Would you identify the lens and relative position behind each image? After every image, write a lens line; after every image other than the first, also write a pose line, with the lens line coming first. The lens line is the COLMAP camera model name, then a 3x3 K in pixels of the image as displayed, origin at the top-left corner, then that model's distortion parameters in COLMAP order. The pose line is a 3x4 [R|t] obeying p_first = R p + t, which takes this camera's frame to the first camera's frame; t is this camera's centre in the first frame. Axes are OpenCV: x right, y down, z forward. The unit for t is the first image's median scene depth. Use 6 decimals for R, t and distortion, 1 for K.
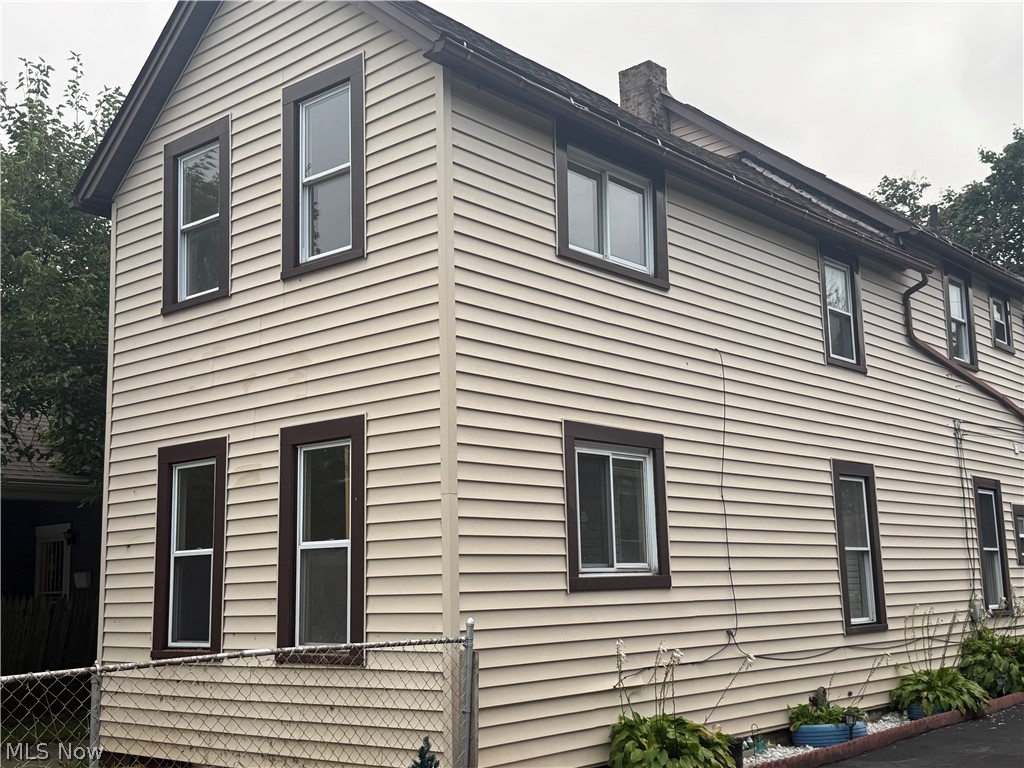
lens RADIAL K [[1189.6, 0, 511.5], [0, 1189.6, 384.7], [0, 0, 1]] dist [0.074857, 0.000000]
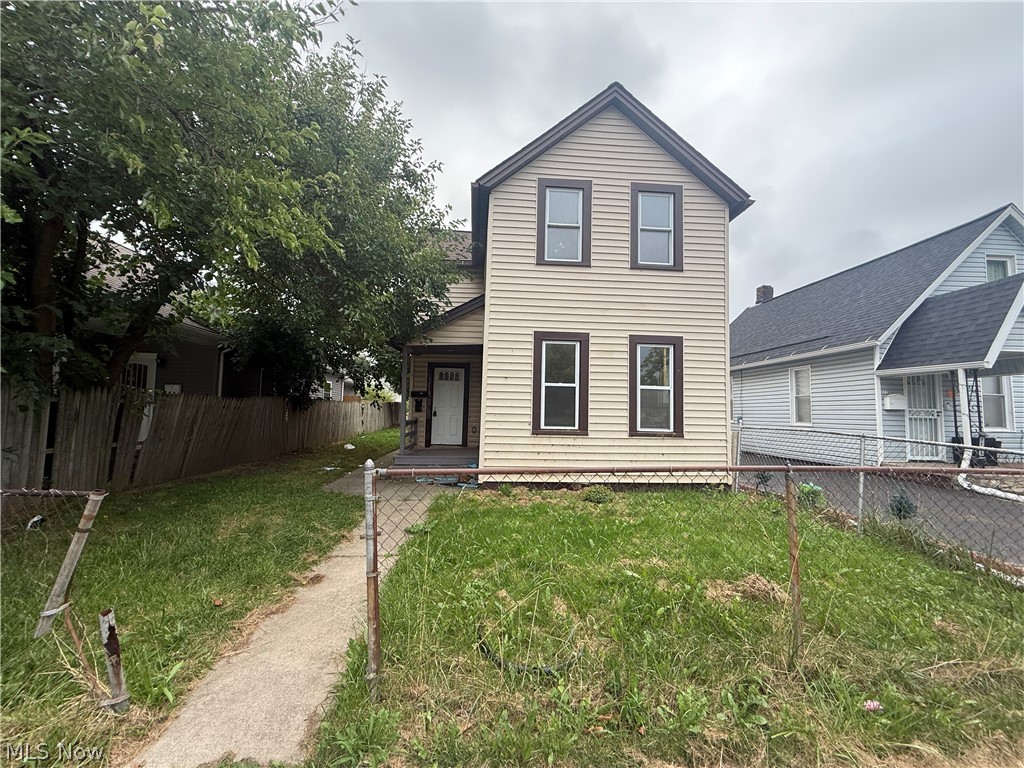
lens RADIAL K [[347.5, 0, 509.4], [0, 347.5, 385.0], [0, 0, 1]] dist [-0.000316, -0.000016]
pose [[0.704306, 0.078330, 0.705562, -0.743851], [-0.151119, 0.987657, 0.041202, 0.127167], [-0.693625, -0.135642, 0.707450, 0.624332]]
